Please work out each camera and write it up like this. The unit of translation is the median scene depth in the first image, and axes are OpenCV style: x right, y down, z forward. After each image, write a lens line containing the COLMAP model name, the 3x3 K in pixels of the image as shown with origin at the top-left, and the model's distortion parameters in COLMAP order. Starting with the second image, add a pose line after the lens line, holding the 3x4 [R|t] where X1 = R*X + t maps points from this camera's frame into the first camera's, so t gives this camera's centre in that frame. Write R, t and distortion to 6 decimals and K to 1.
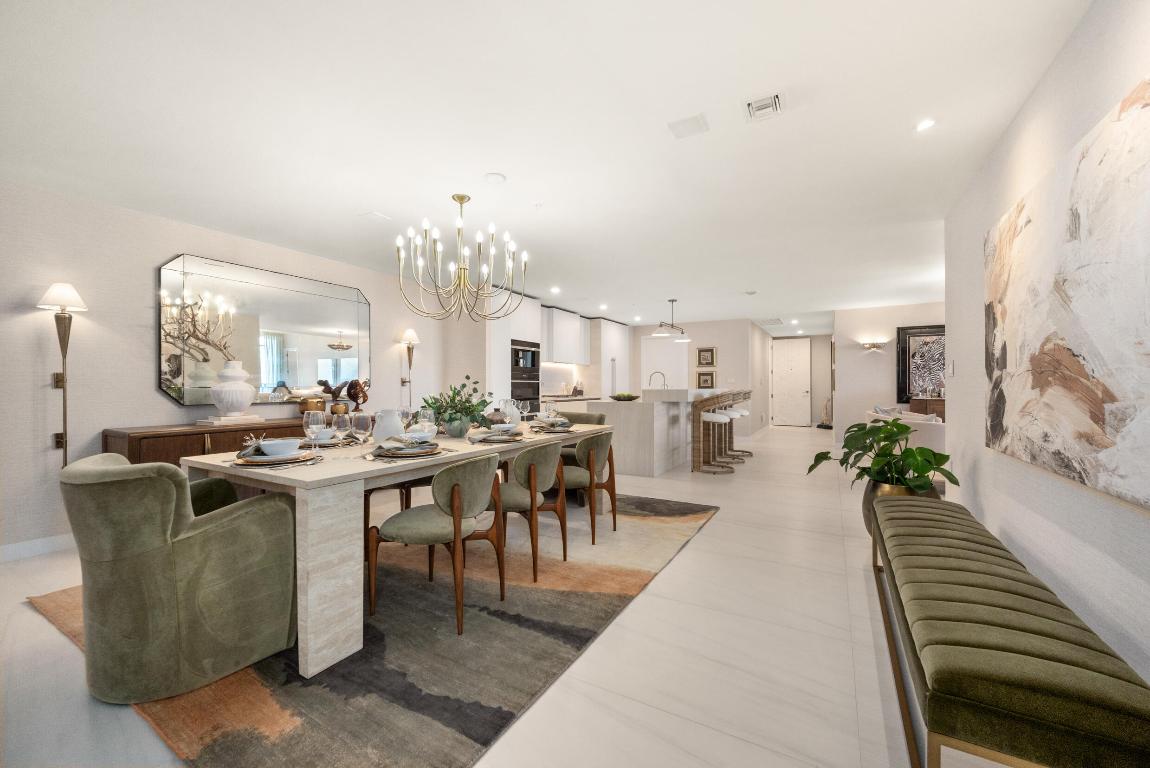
lens RADIAL K [[458.6, 0, 564.4], [0, 458.6, 384.3], [0, 0, 1]] dist [-0.002526, -0.000239]
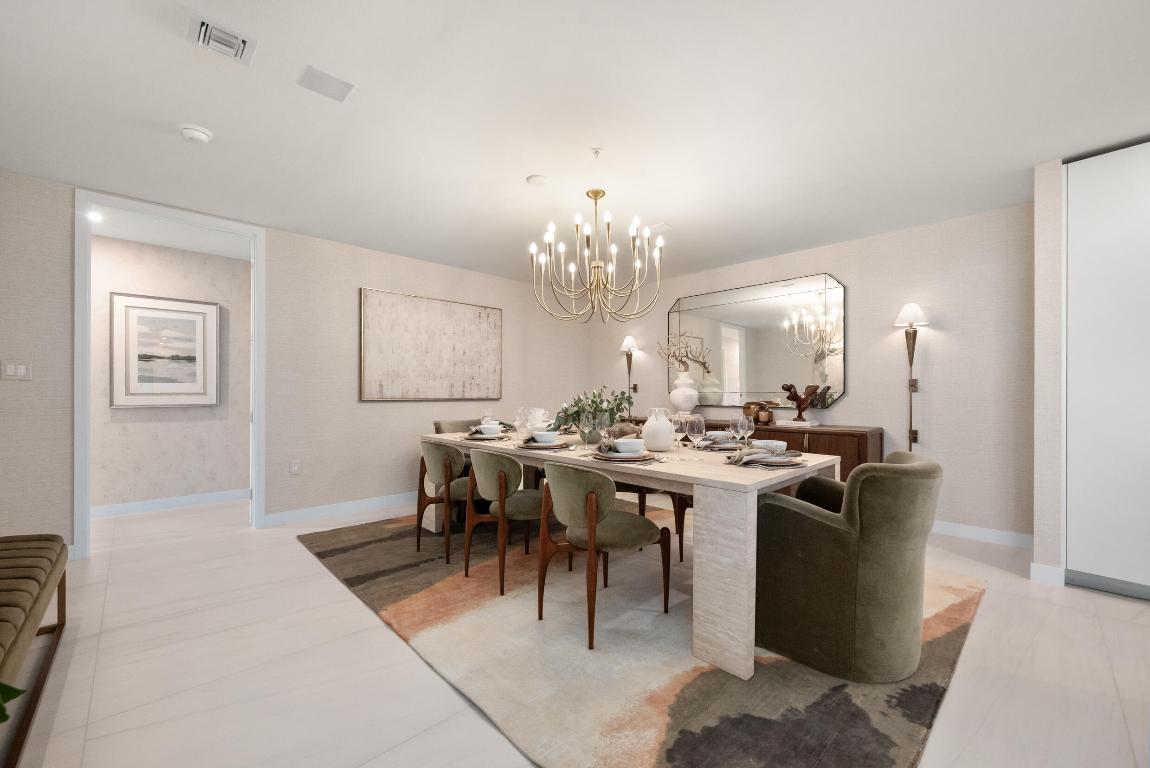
lens RADIAL K [[458.6, 0, 568.3], [0, 458.6, 388.6], [0, 0, 1]] dist [-0.002526, -0.000239]
pose [[-0.266192, 0.005583, -0.963904, 1.229178], [-0.001380, 0.999980, 0.006172, -0.017277], [0.963919, 0.002973, -0.266179, 2.070128]]
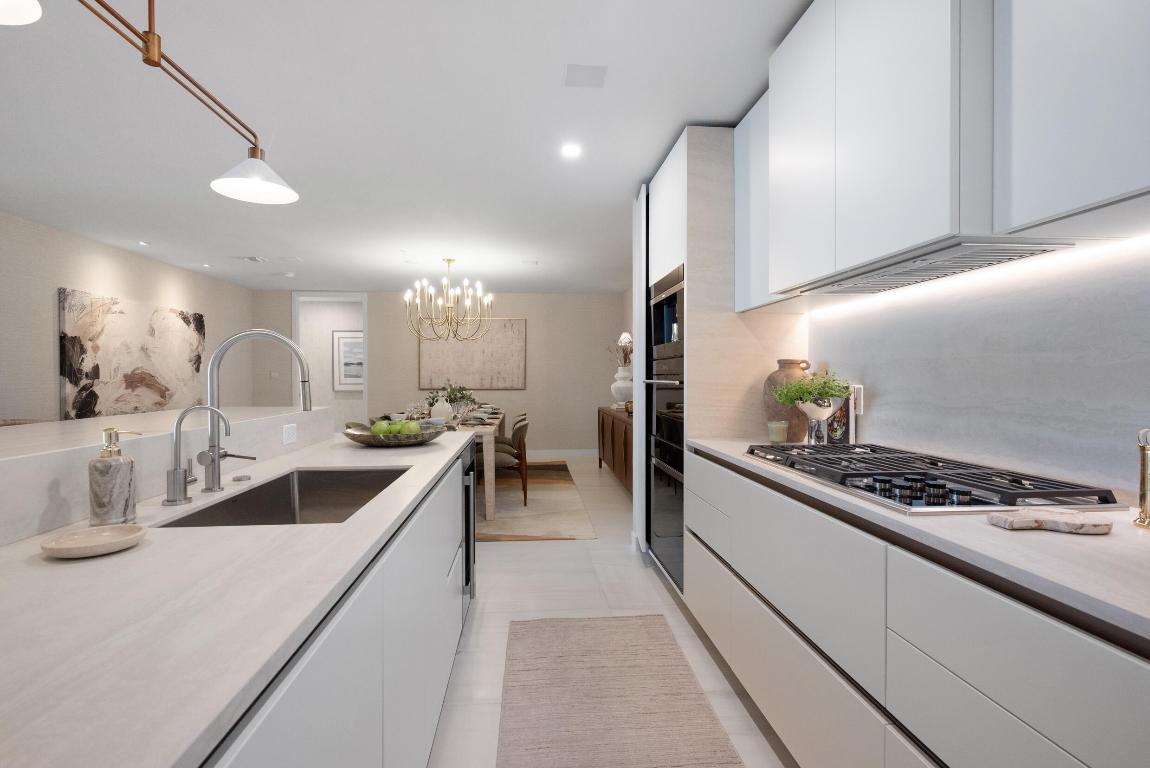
lens RADIAL K [[557.9, 0, 570.5], [0, 557.9, 380.5], [0, 0, 1]] dist [-0.002359, -0.000128]
pose [[-0.810704, 0.013405, -0.585303, 0.915800], [0.007892, 0.999897, 0.011969, -0.051854], [0.585404, 0.005084, -0.810726, 4.766238]]
